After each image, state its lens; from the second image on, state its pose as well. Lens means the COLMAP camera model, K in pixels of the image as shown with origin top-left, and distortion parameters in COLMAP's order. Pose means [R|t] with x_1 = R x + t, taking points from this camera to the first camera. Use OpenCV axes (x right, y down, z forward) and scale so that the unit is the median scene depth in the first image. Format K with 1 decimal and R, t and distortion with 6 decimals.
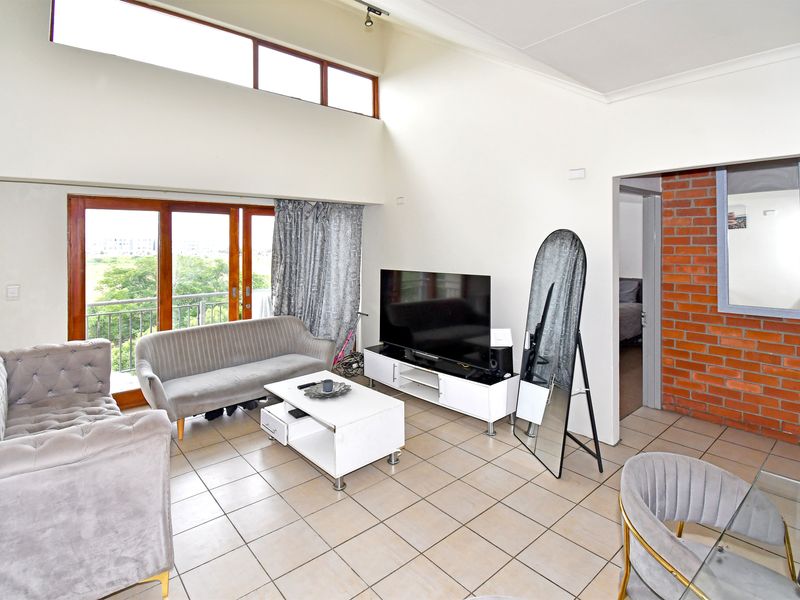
lens RADIAL K [[450.0, 0, 412.6], [0, 450.0, 297.4], [0, 0, 1]] dist [-0.020497, -0.000343]
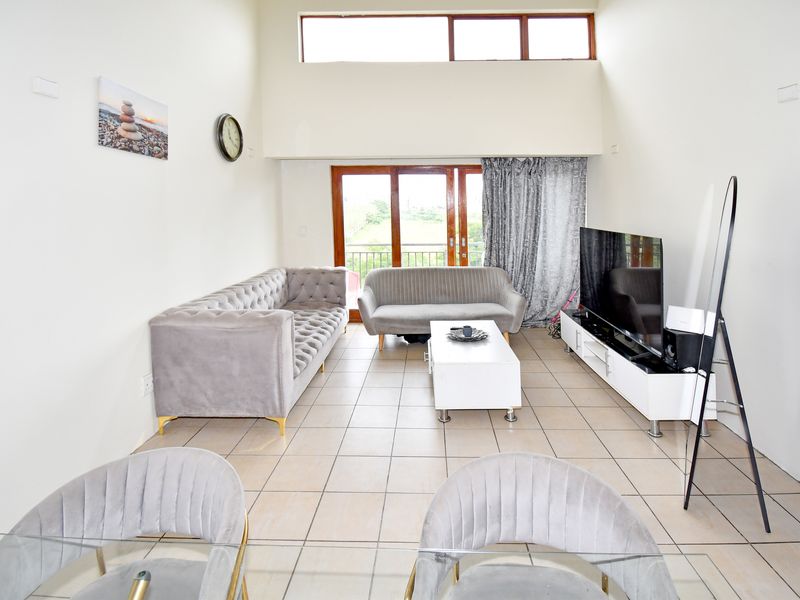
lens RADIAL K [[445.0, 0, 399.6], [0, 445.0, 273.7], [0, 0, 1]] dist [0.003775, -0.023335]
pose [[0.705038, 0.110589, -0.700494, 0.336997], [-0.079713, 0.993865, 0.076674, -0.007999], [0.704675, 0.001780, 0.709528, 0.095252]]
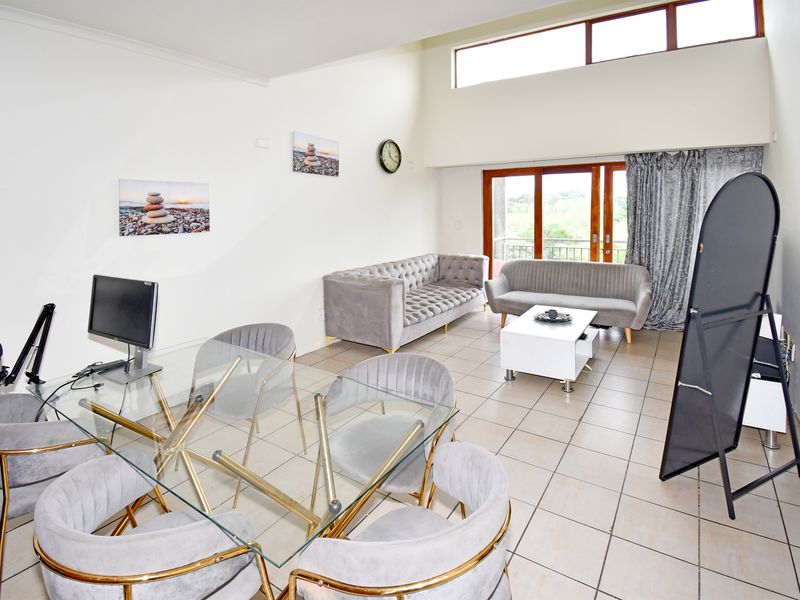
lens RADIAL K [[408.9, 0, 374.0], [0, 408.9, 302.1], [0, 0, 1]] dist [0.001081, -0.018273]
pose [[0.196602, 0.225689, -0.954155, 0.598285], [-0.095038, 0.972952, 0.210552, -0.019853], [0.975867, 0.049286, 0.212733, 0.205311]]
